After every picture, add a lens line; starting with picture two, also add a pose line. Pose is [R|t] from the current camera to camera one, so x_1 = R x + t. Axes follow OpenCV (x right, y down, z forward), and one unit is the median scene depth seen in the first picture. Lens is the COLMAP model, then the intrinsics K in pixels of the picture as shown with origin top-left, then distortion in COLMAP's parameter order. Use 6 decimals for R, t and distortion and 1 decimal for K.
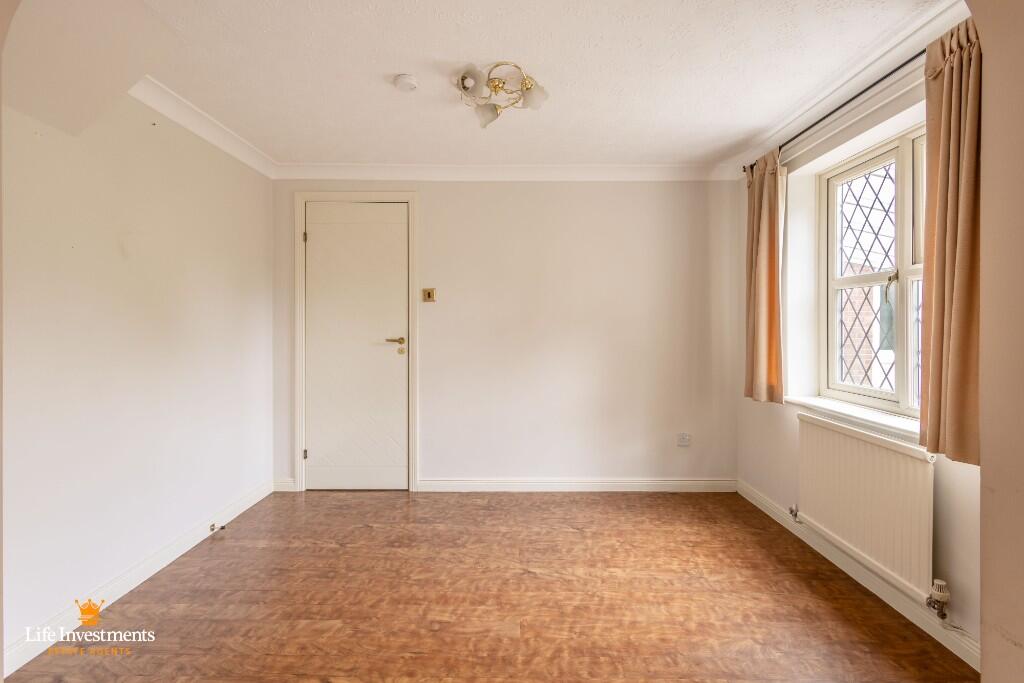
lens RADIAL K [[475.6, 0, 514.8], [0, 475.6, 329.4], [0, 0, 1]] dist [-0.000687, -0.000430]
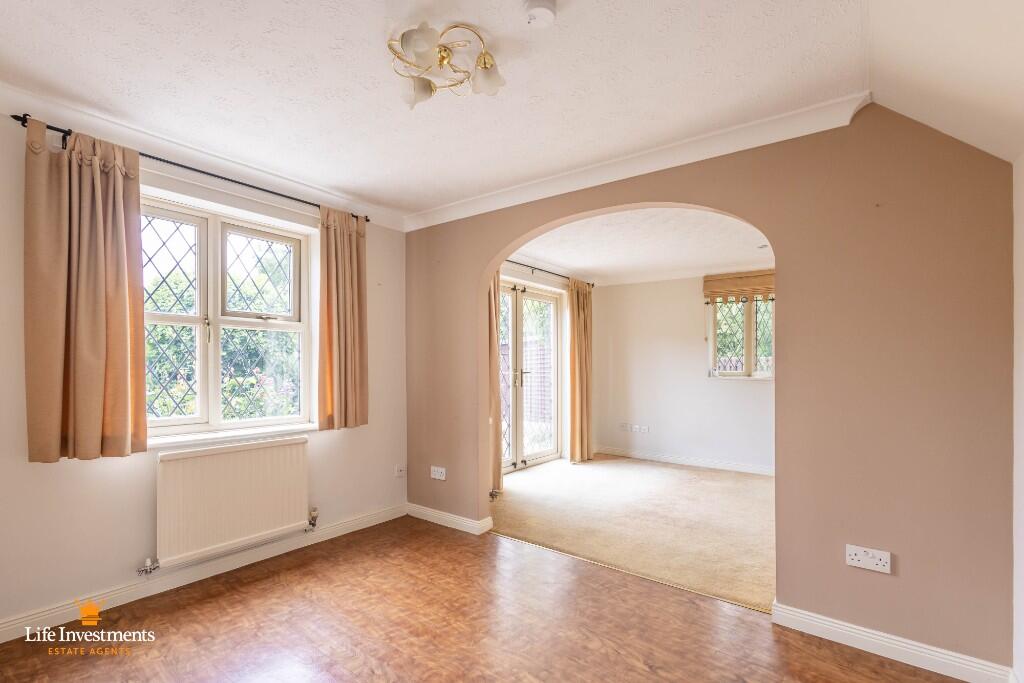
lens RADIAL K [[477.4, 0, 509.6], [0, 477.4, 362.1], [0, 0, 1]] dist [0.000678, -0.000147]
pose [[-0.799567, -0.005815, 0.600548, -0.582201], [-0.002779, 0.999978, 0.005982, -0.016071], [-0.600570, 0.003114, -0.799566, 1.530201]]
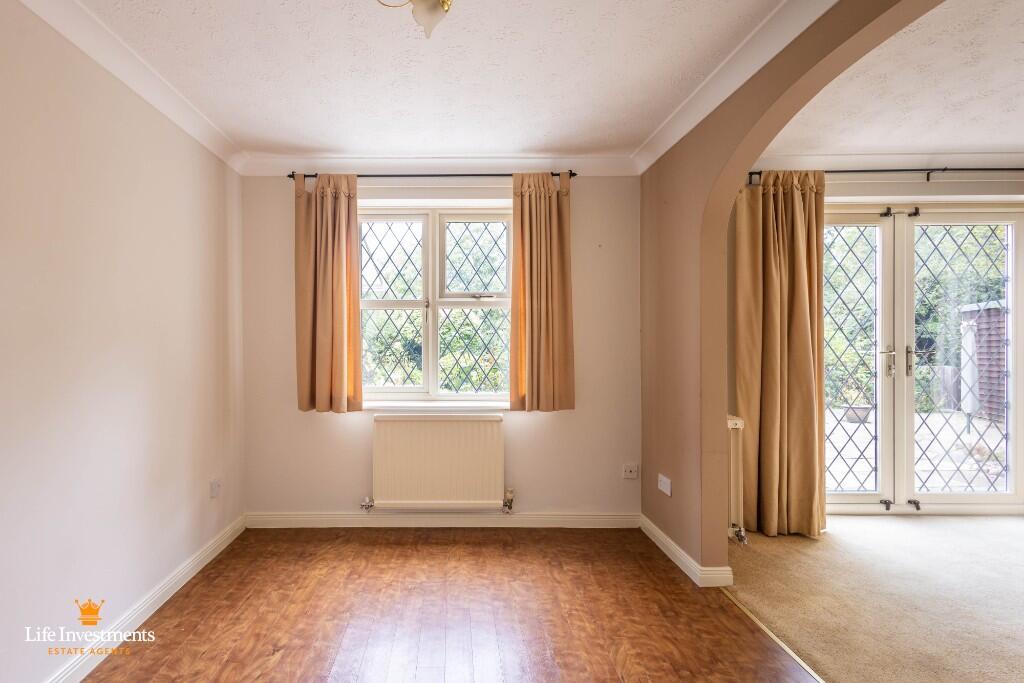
lens RADIAL K [[492.1, 0, 445.8], [0, 492.1, 342.9], [0, 0, 1]] dist [0.003779, 0.000486]
pose [[0.004951, -0.010560, 0.999932, -0.672283], [0.014235, 0.999844, 0.010489, -0.011648], [-0.999886, 0.014182, 0.005100, 0.934654]]
